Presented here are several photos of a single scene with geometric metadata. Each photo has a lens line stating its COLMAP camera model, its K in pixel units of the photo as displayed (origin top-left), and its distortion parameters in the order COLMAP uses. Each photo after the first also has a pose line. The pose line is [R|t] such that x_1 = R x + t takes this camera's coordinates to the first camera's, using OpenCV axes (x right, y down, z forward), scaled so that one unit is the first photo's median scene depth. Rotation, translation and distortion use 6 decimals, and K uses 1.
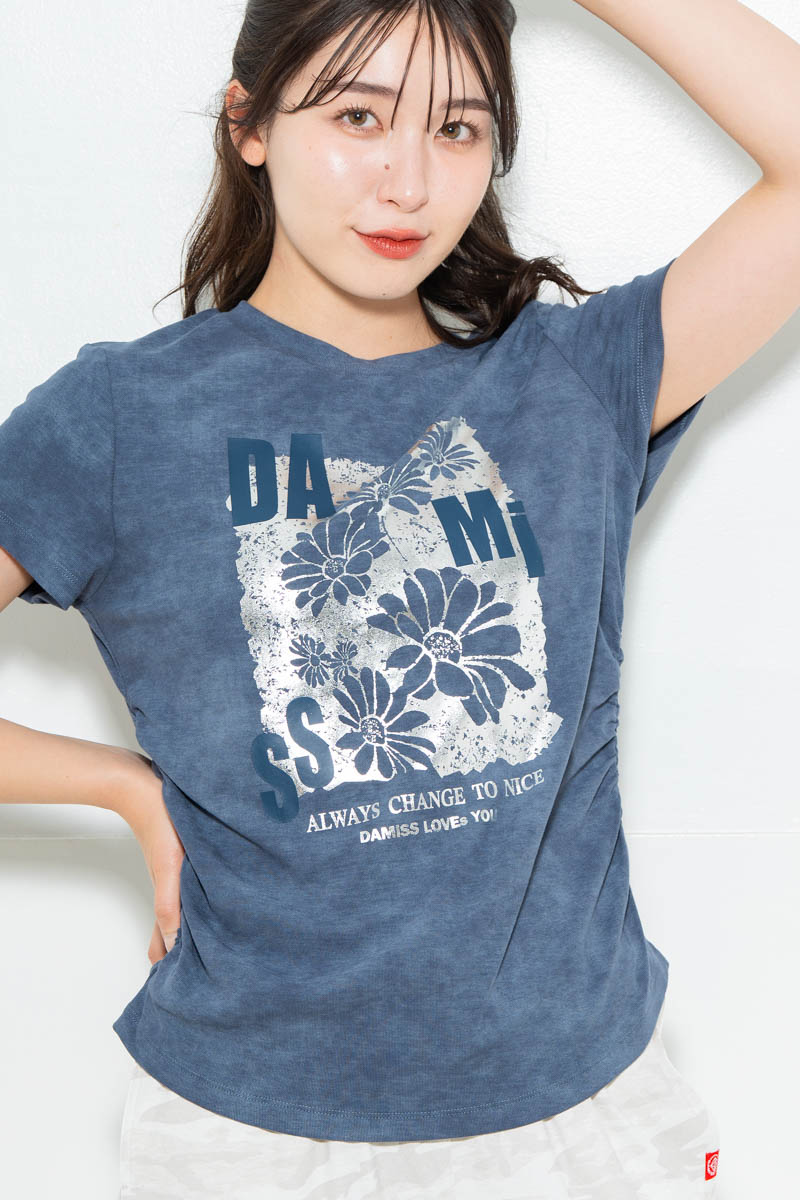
lens RADIAL K [[4423.3, 0, 400.0], [0, 4423.3, 600.0], [0, 0, 1]] dist [-8.350971, 0.992331]
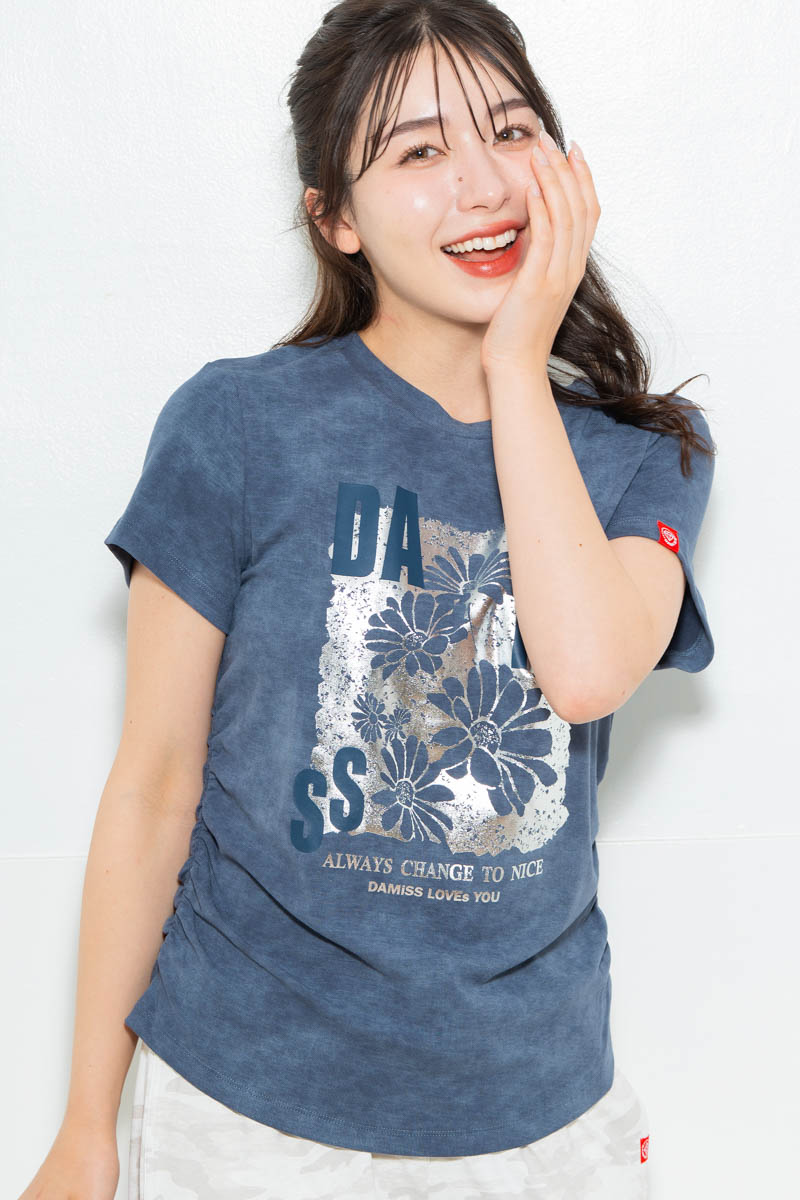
lens RADIAL K [[4533.1, 0, 400.0], [0, 4533.1, 600.0], [0, 0, 1]] dist [-4.588963, 0.477731]
pose [[0.958014, 0.286534, -0.010389, -0.009520], [-0.286616, 0.958016, -0.007499, -0.008080], [0.007804, 0.010162, 0.999918, -0.133560]]
